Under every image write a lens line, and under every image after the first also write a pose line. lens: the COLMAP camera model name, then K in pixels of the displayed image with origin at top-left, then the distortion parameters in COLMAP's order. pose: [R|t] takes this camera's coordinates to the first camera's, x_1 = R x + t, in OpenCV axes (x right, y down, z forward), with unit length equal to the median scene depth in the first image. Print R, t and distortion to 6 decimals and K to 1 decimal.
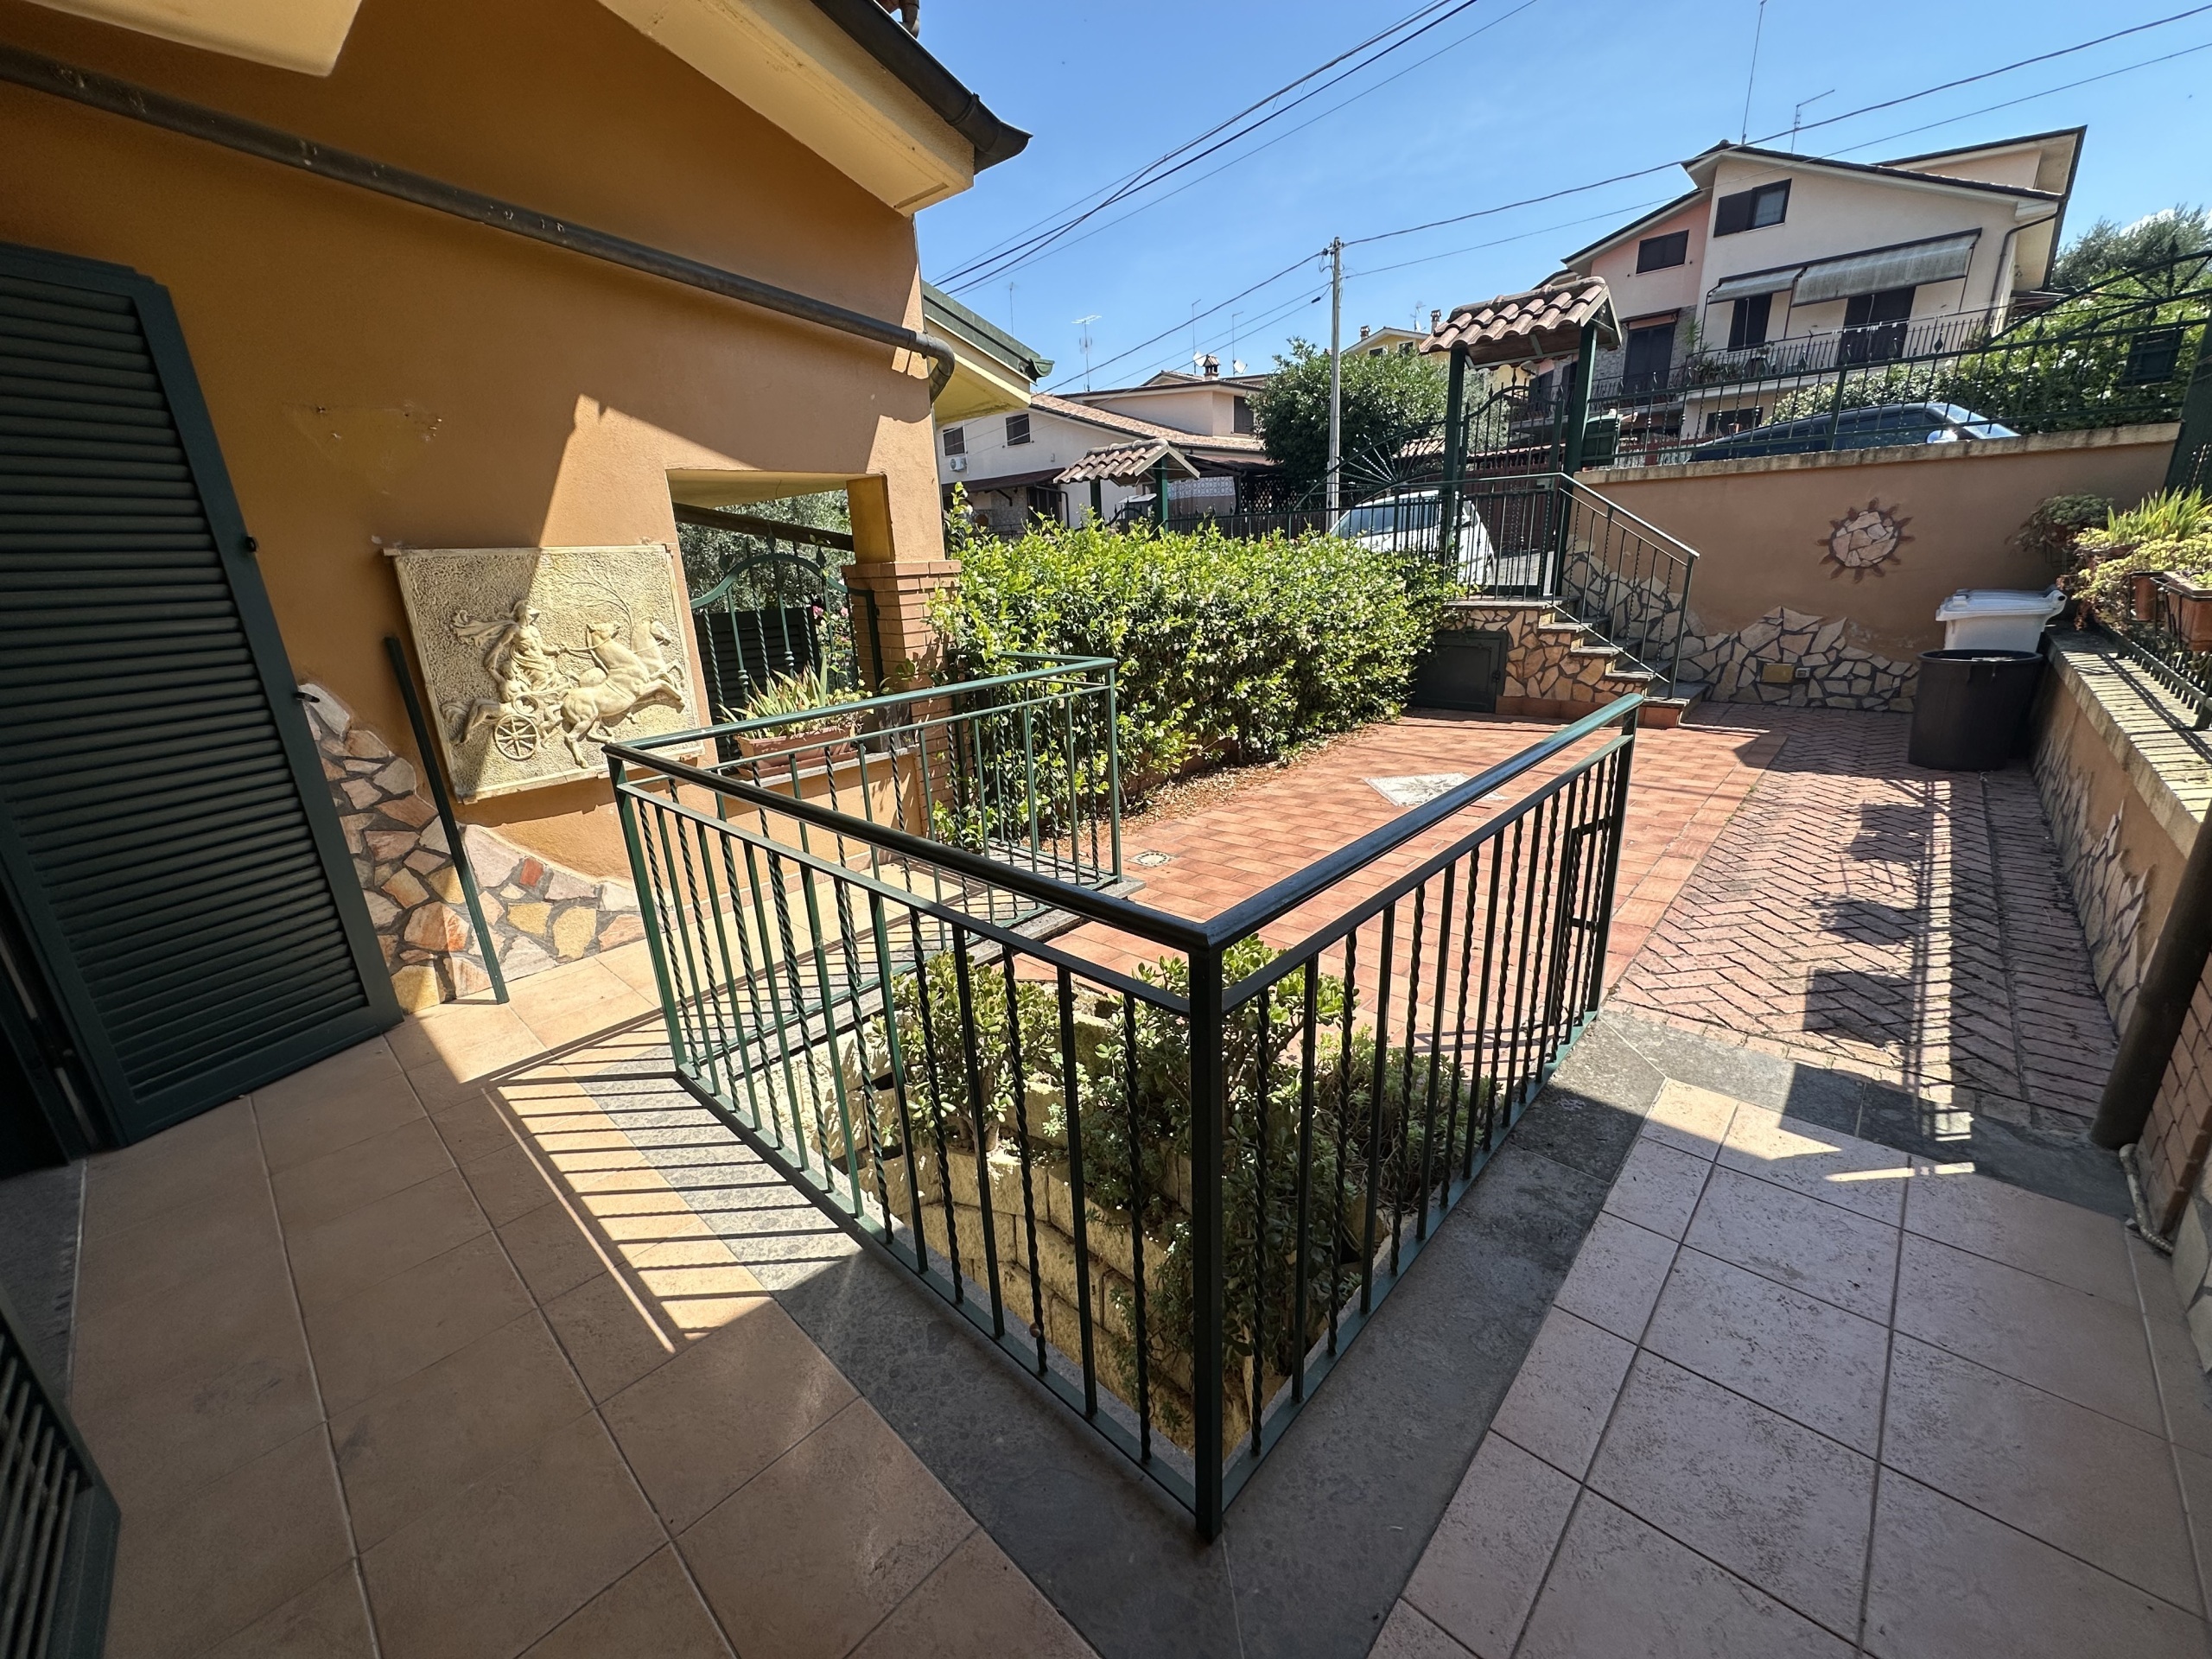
lens RADIAL K [[886.6, 0, 1105.8], [0, 886.6, 830.8], [0, 0, 1]] dist [-0.003971, 0.001350]
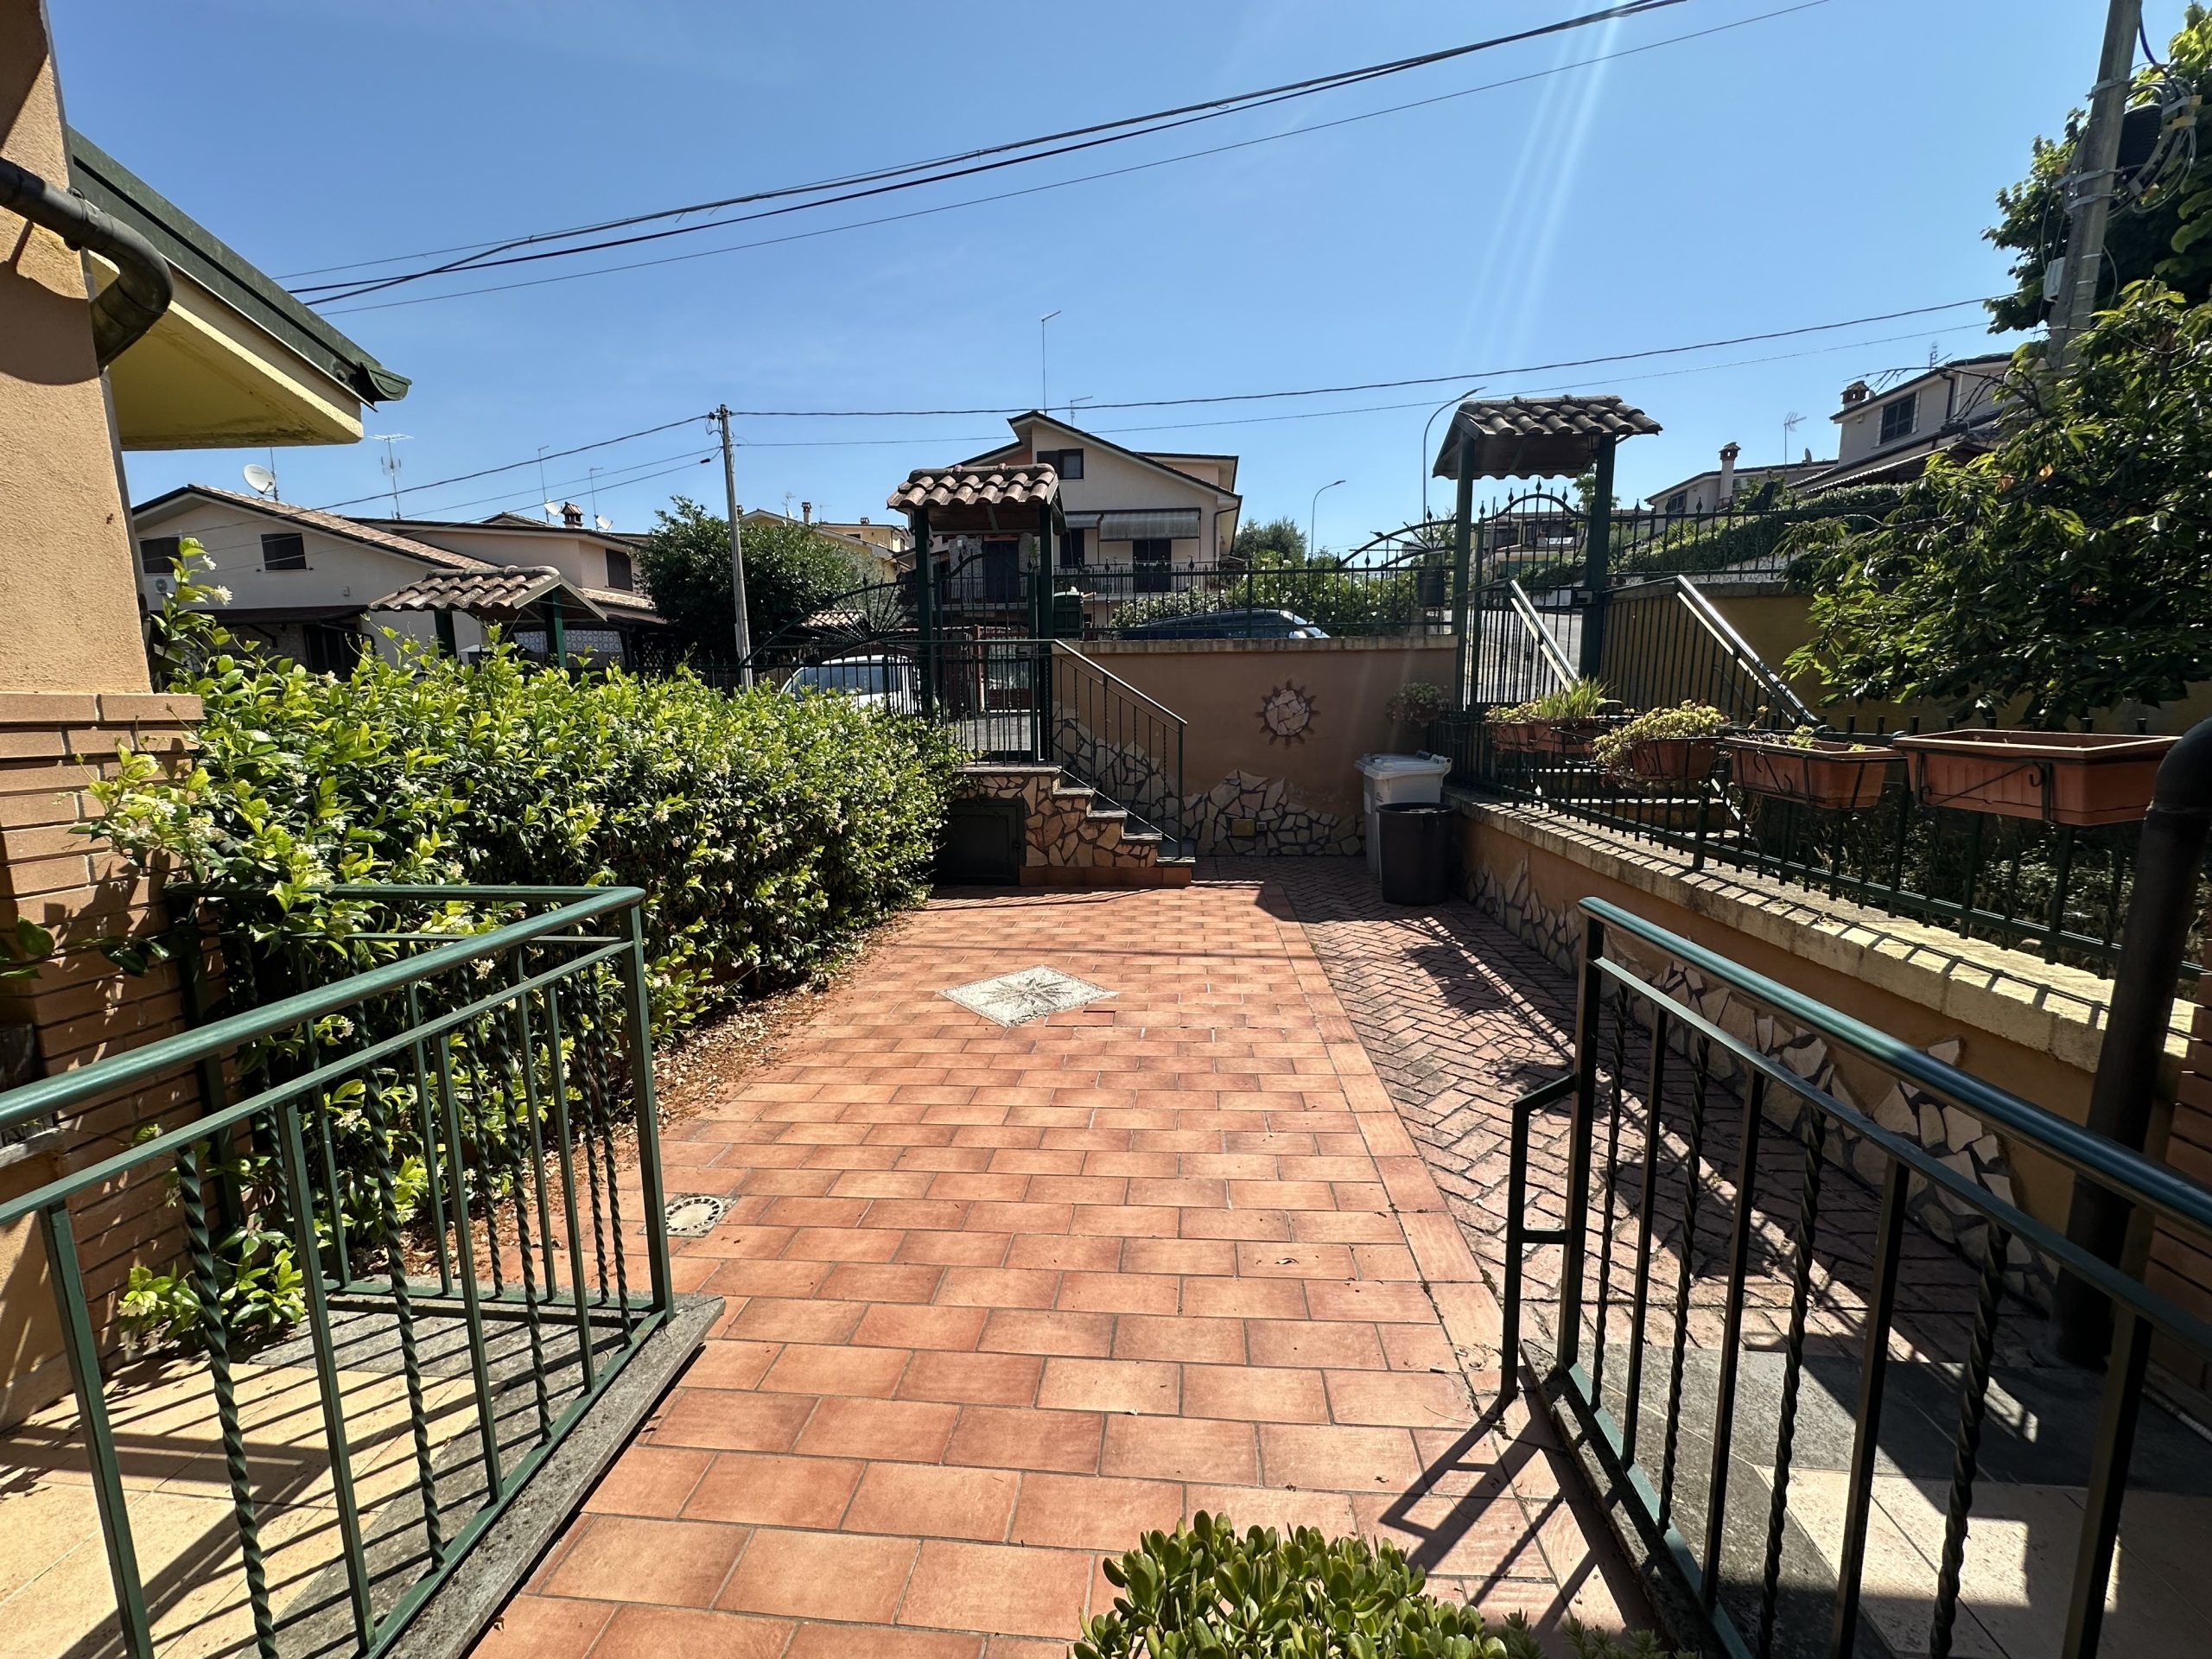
lens RADIAL K [[886.6, 0, 1106.3], [0, 886.6, 830.1], [0, 0, 1]] dist [-0.003971, 0.001350]
pose [[0.795654, -0.052672, 0.603457, -0.042605], [0.161064, 0.978747, -0.126934, -0.061927], [-0.583946, 0.198191, 0.787228, 0.228296]]
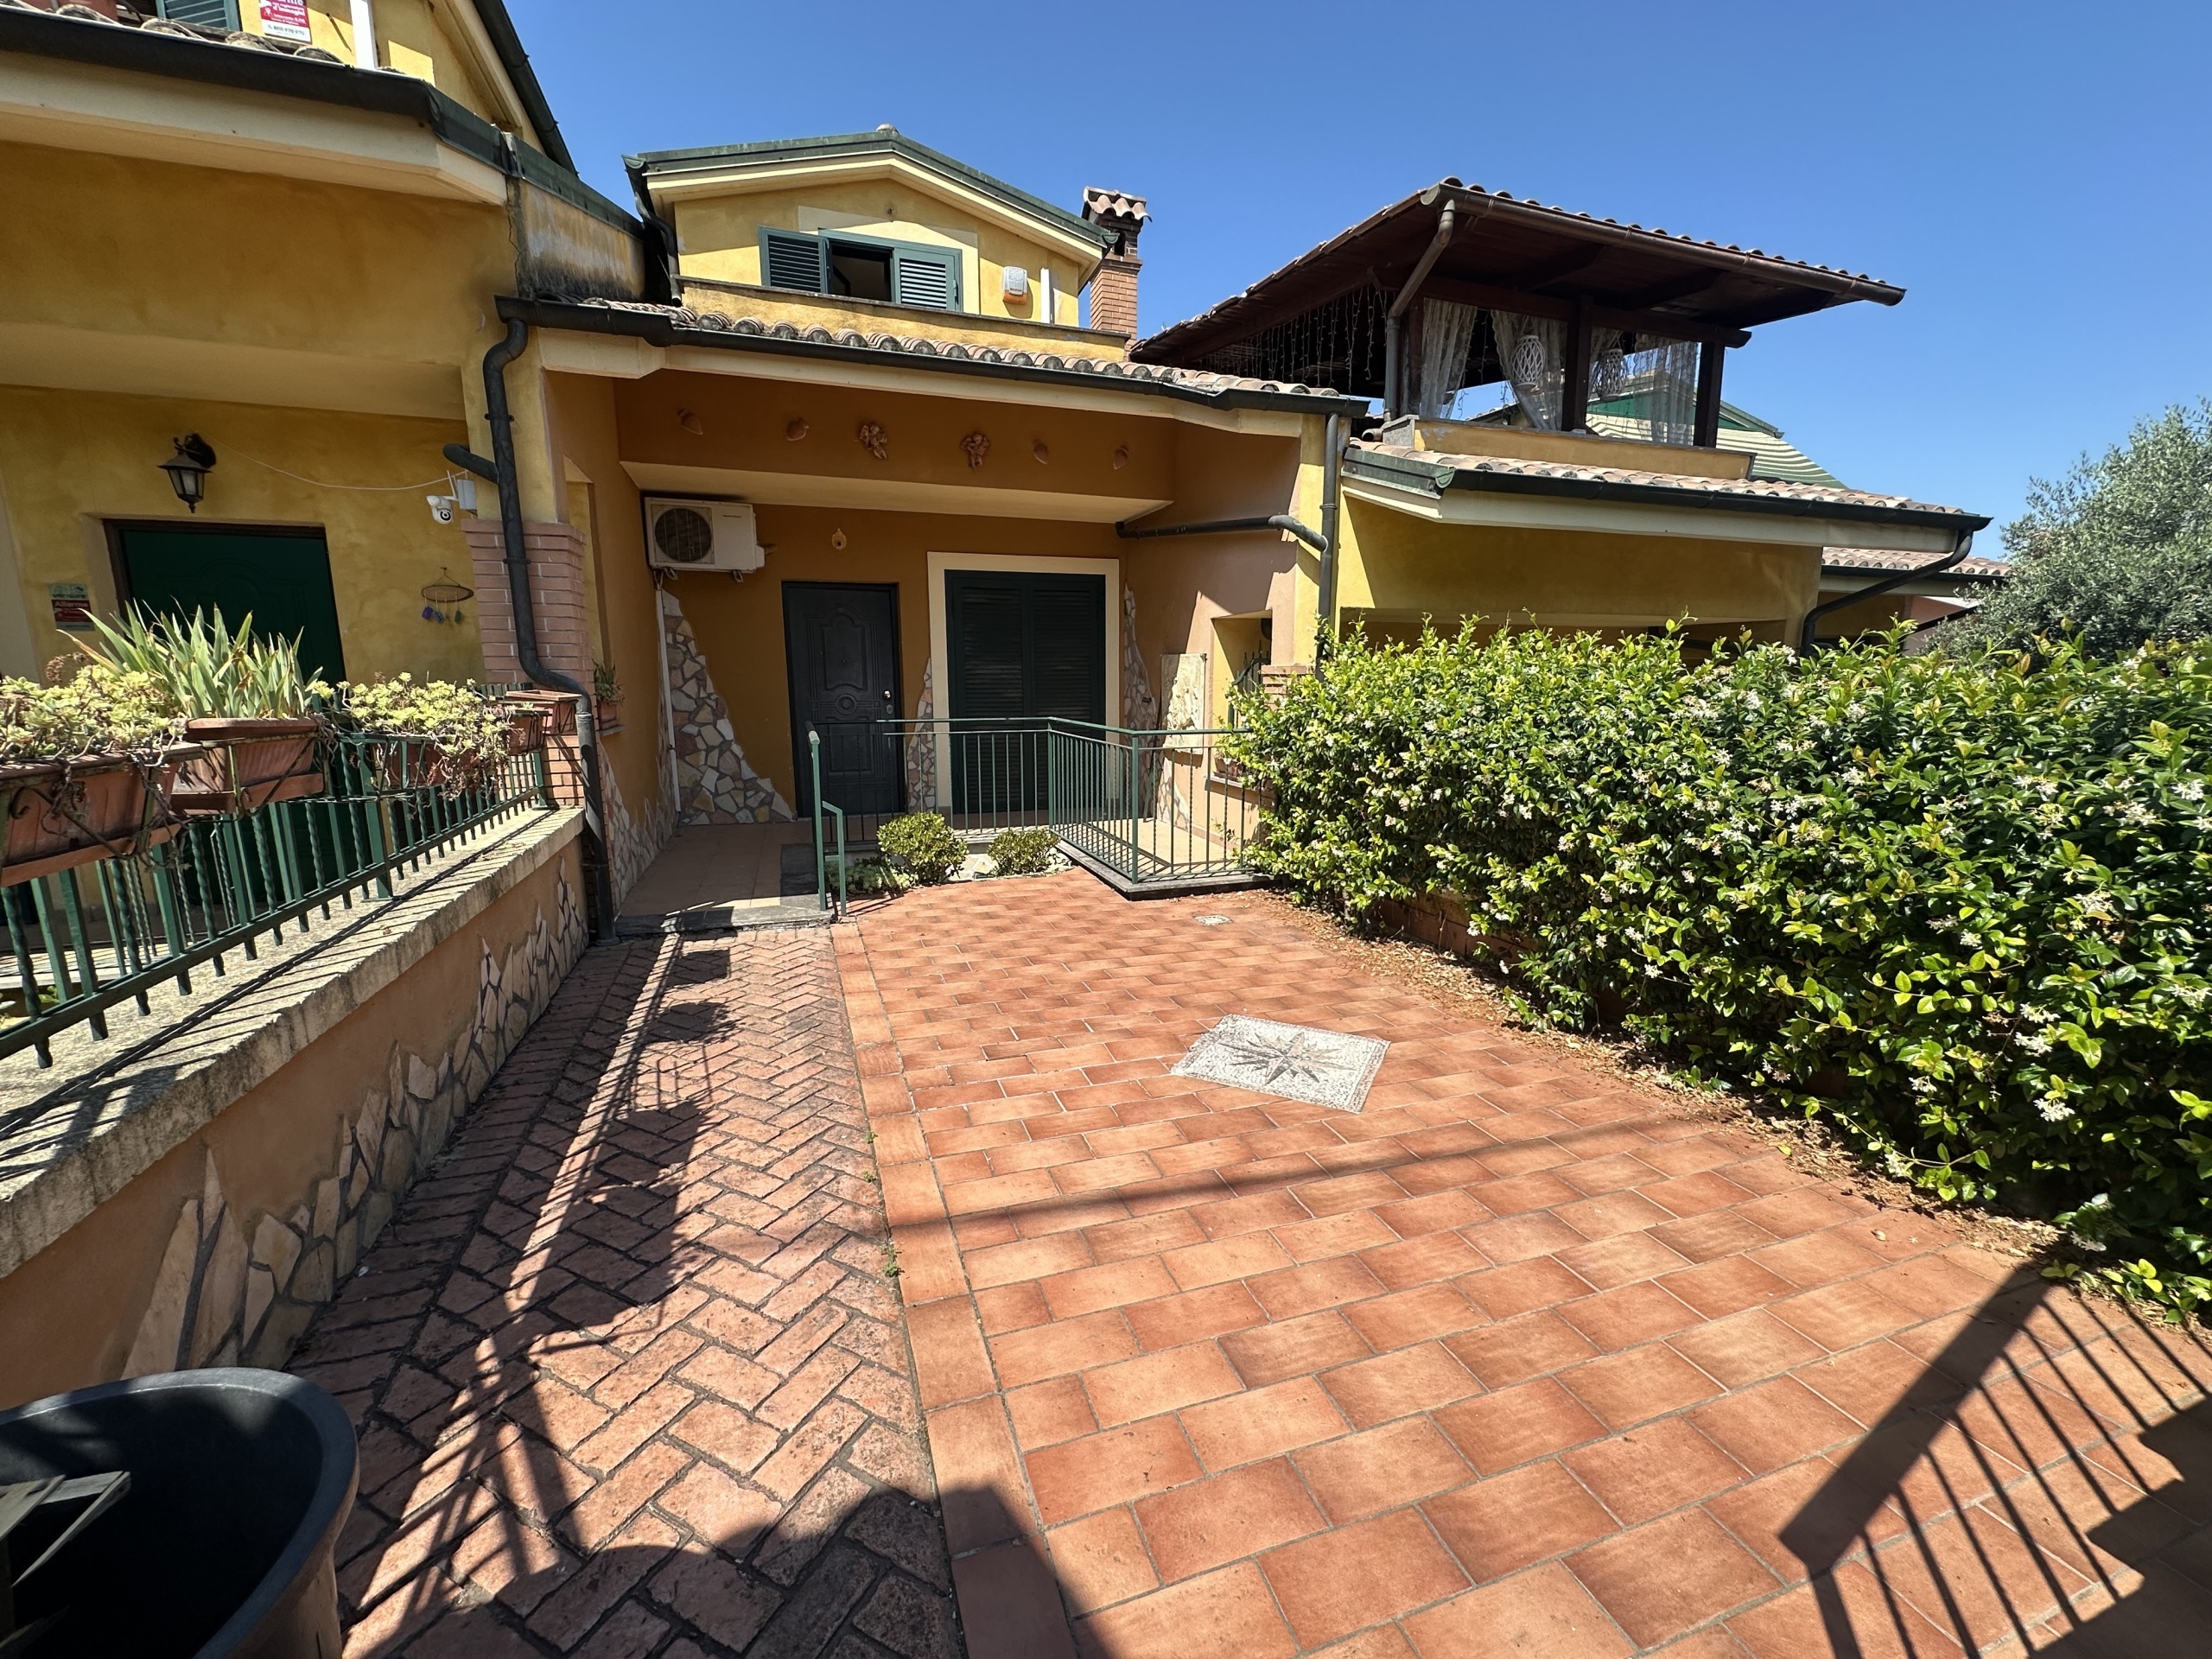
lens RADIAL K [[886.6, 0, 1105.5], [0, 886.6, 827.7], [0, 0, 1]] dist [-0.003971, 0.001350]
pose [[-0.474346, 0.191030, -0.859363, 0.717159], [-0.249323, 0.907054, 0.339251, -0.286227], [0.844295, 0.375181, -0.382629, 0.836049]]
